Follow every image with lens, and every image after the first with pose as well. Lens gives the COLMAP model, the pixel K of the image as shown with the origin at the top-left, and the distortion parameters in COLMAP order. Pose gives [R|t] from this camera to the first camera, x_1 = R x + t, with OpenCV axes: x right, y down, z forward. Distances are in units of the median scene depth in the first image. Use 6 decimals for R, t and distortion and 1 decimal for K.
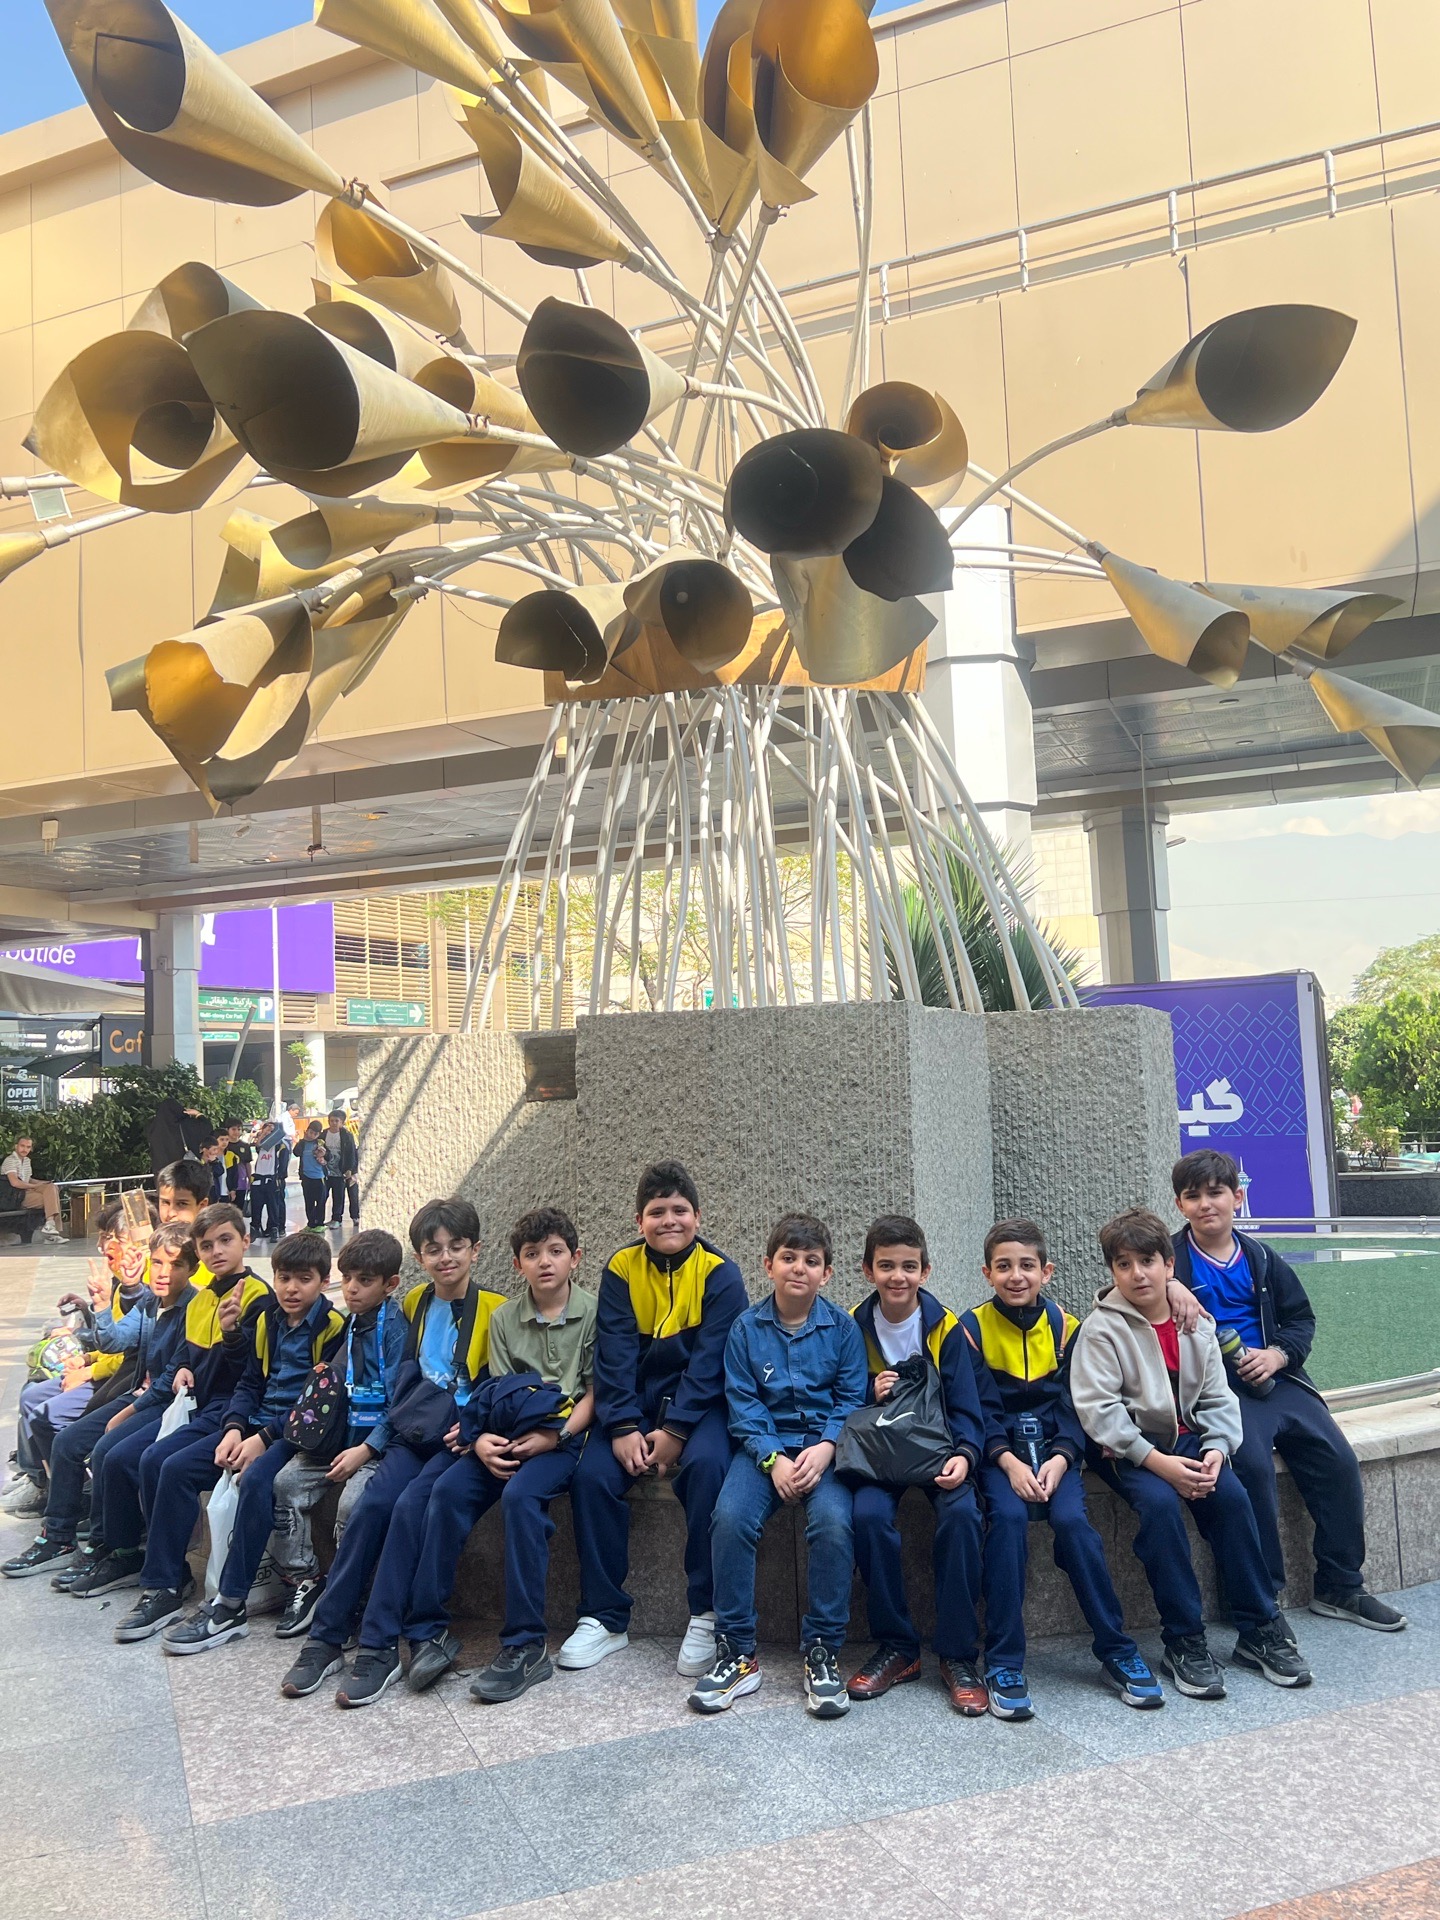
lens RADIAL K [[1522.1, 0, 714.8], [0, 1522.1, 954.3], [0, 0, 1]] dist [0.056507, -0.062511]
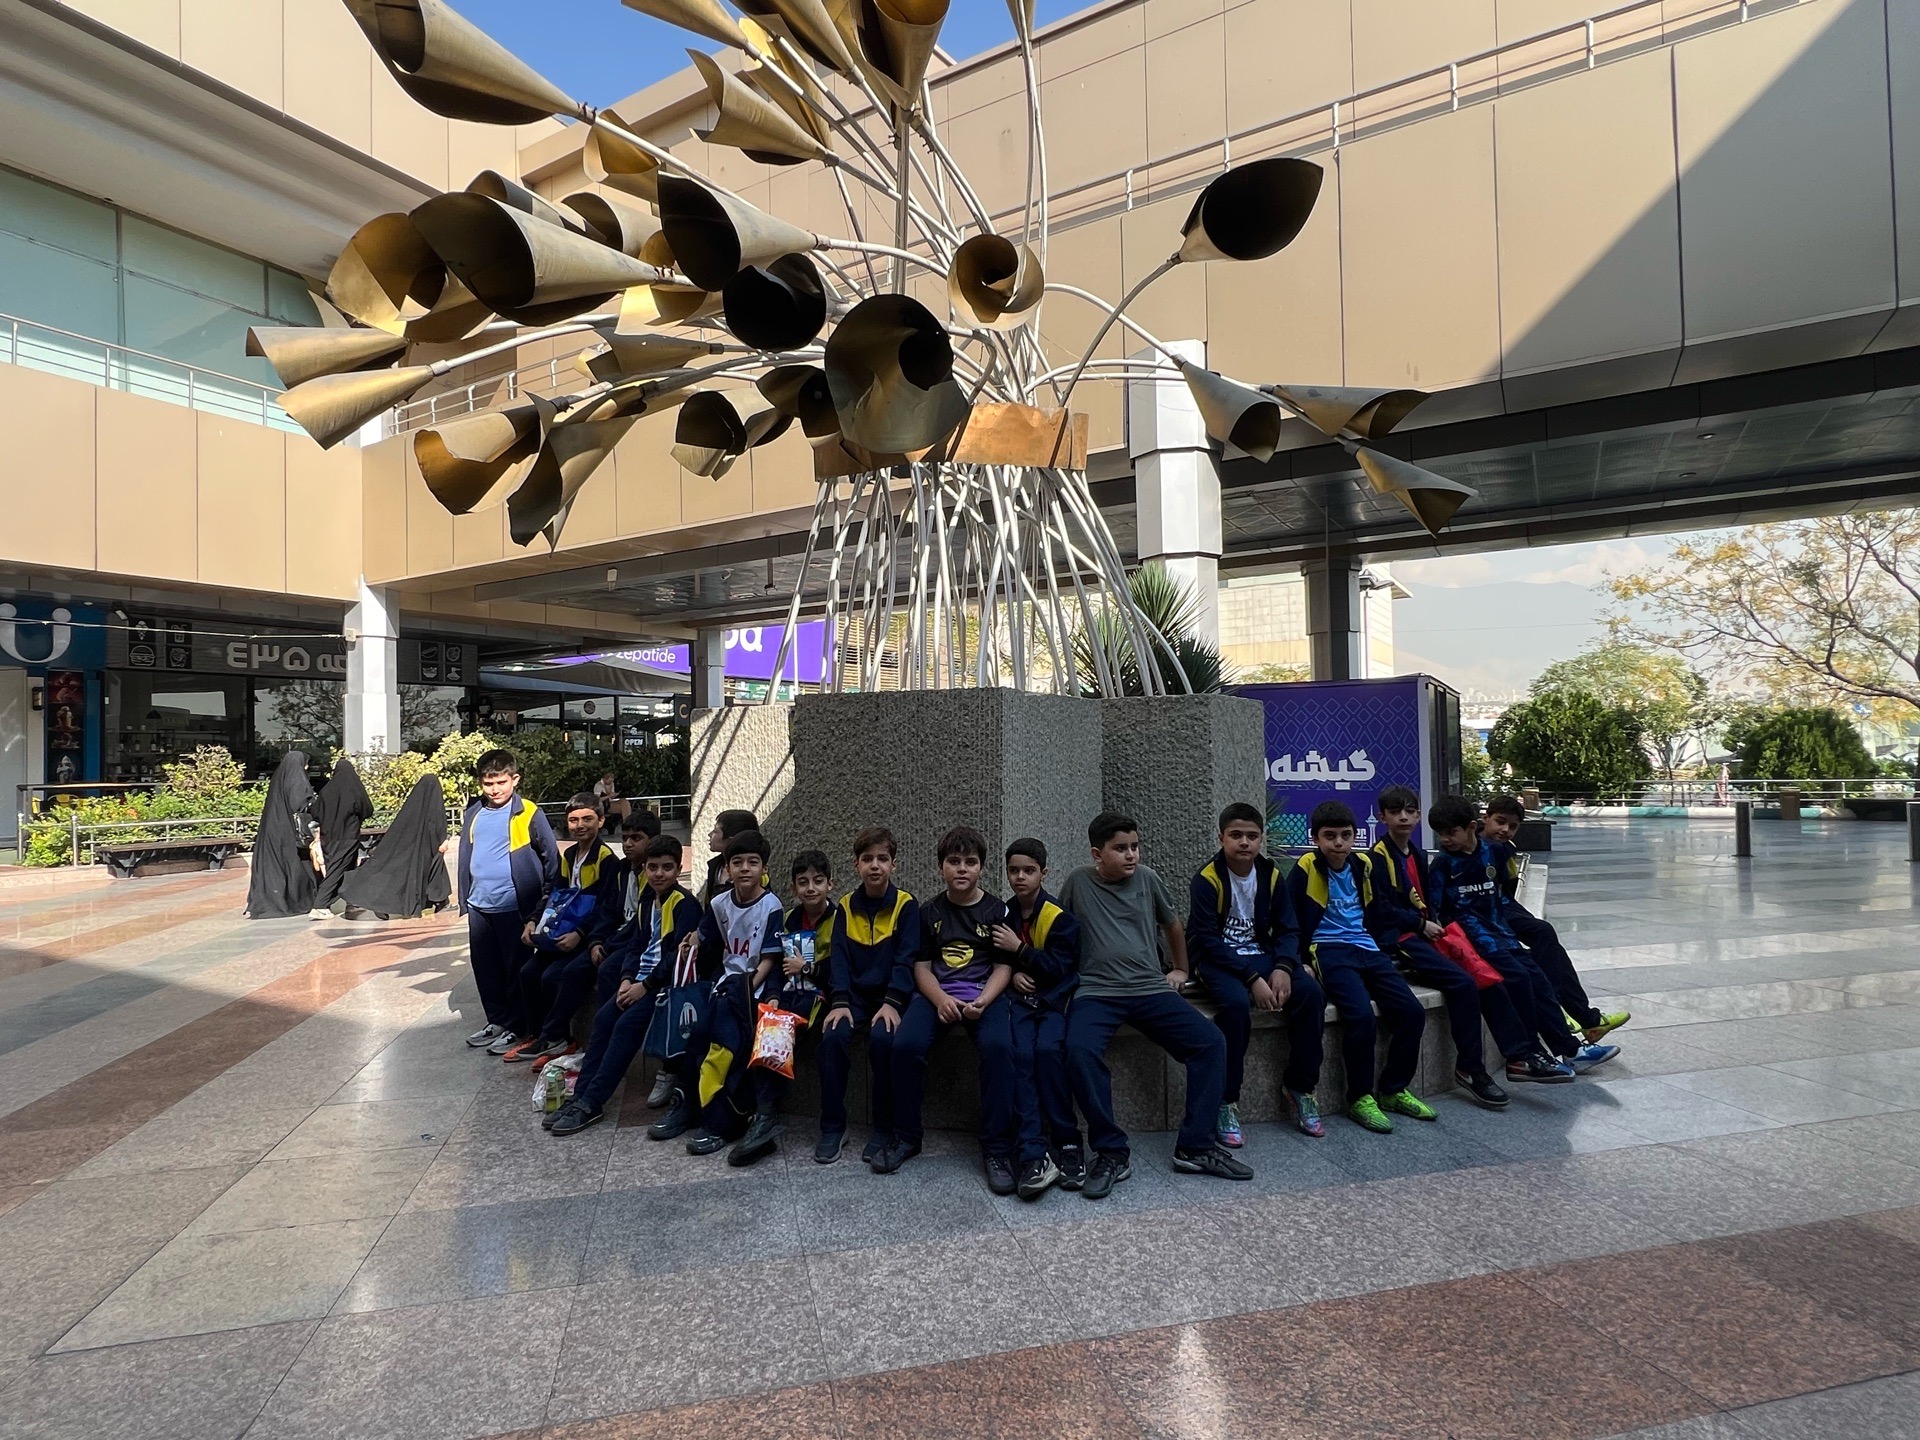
lens RADIAL K [[1001.7, 0, 962.7], [0, 1001.7, 726.0], [0, 0, 1]] dist [-0.000682, 0.000309]
pose [[0.990257, 0.020314, -0.137764, 0.208439], [-0.011398, 0.997807, 0.065203, 0.006788], [0.138786, -0.062997, 0.988317, 0.077917]]
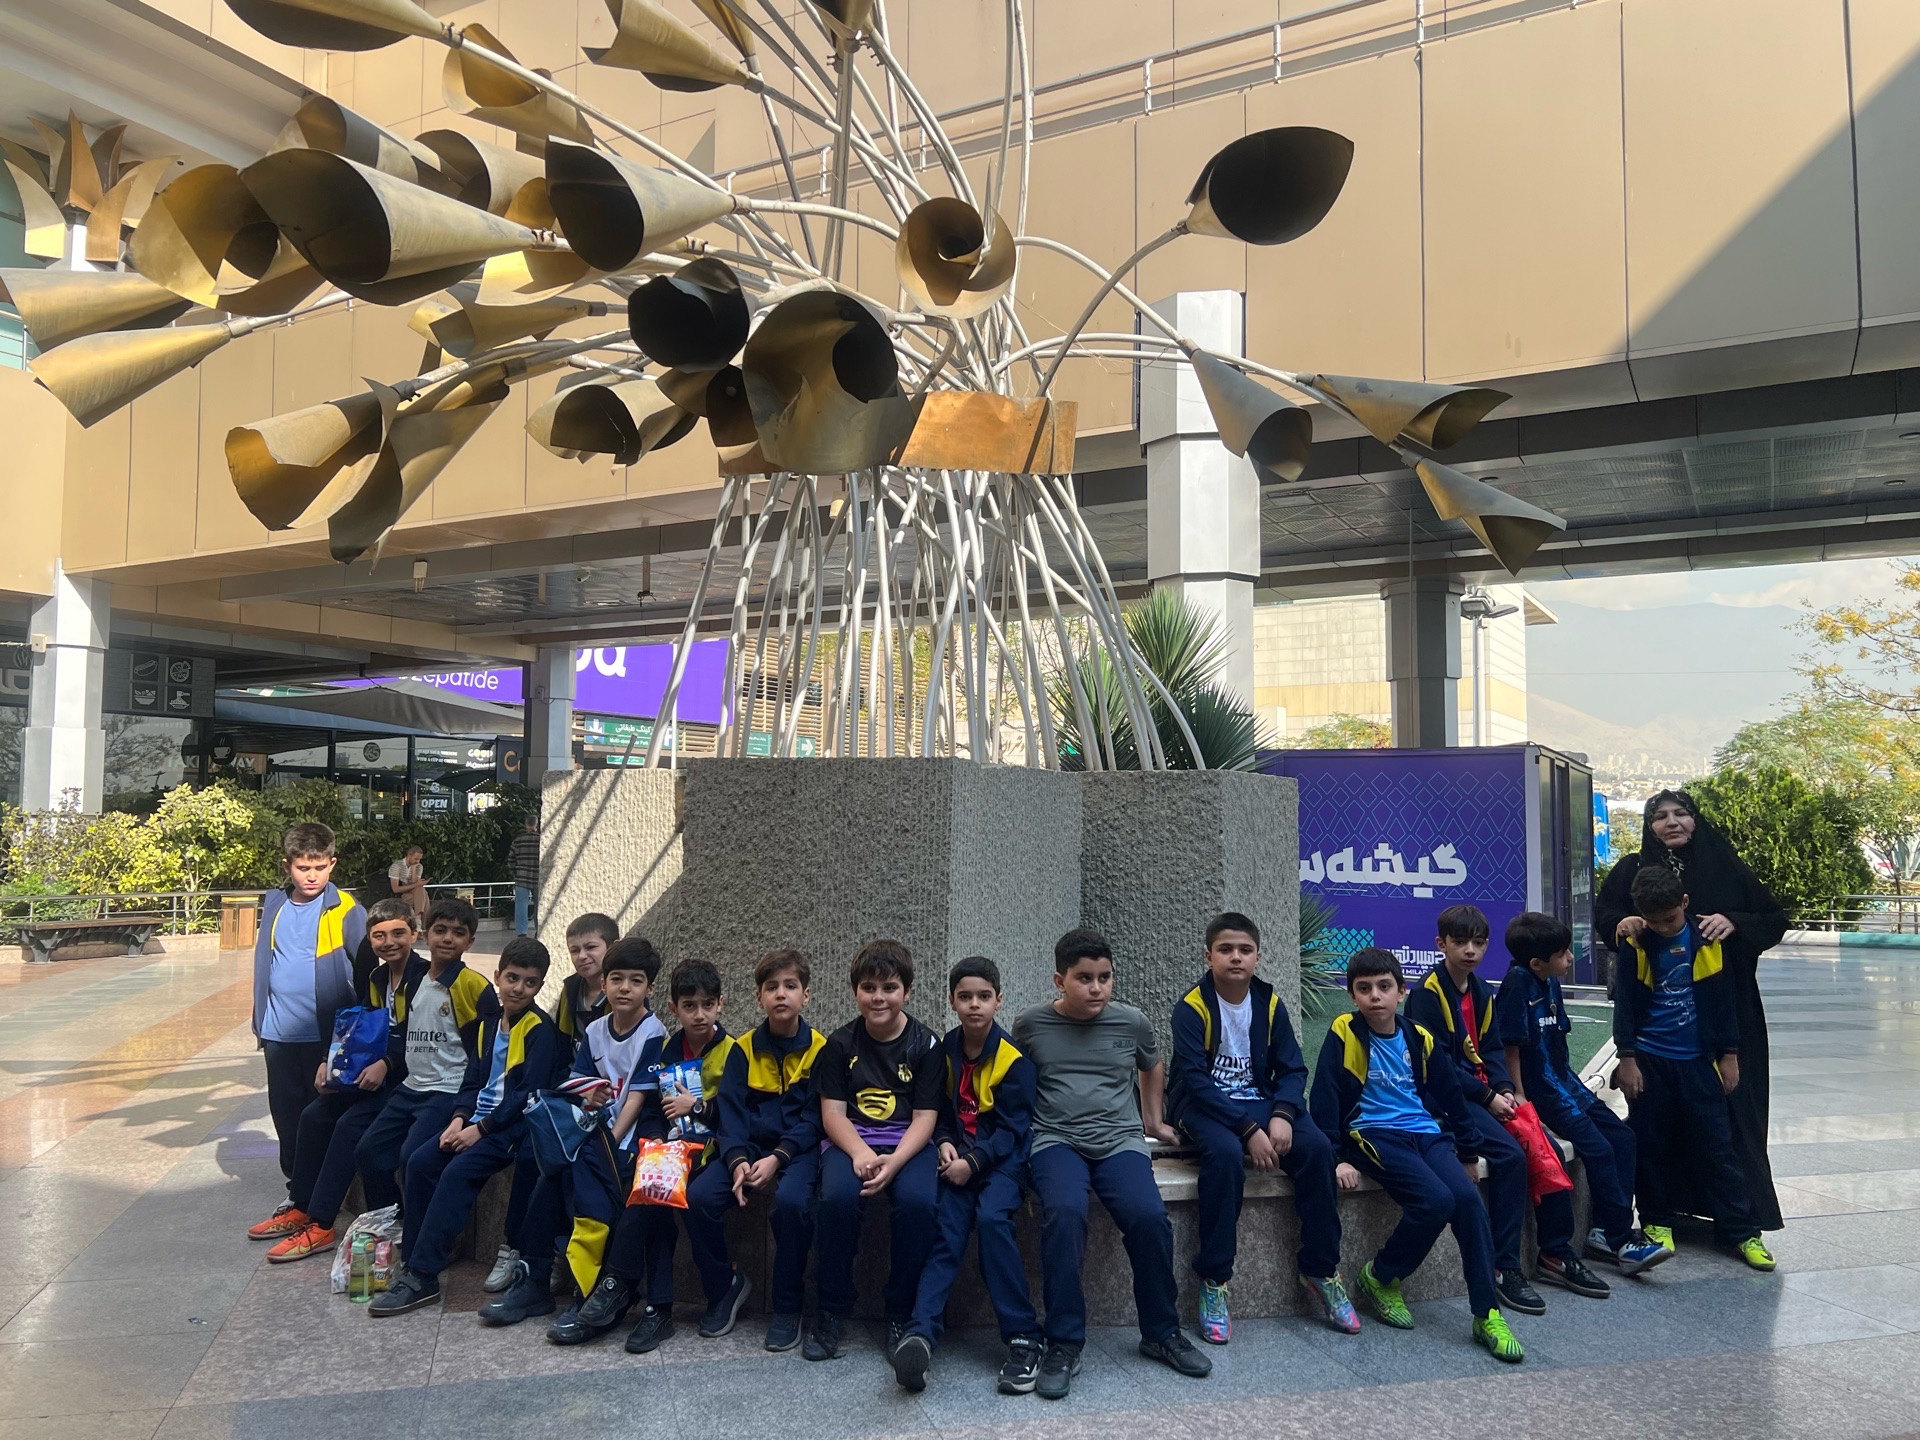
lens RADIAL K [[1450.2, 0, 950.6], [0, 1450.2, 729.1], [0, 0, 1]] dist [0.052686, -0.056364]
pose [[0.992765, 0.040963, -0.112873, 0.232548], [-0.038634, 0.998995, 0.022738, -0.013308], [0.113691, -0.018212, 0.993349, -0.045974]]
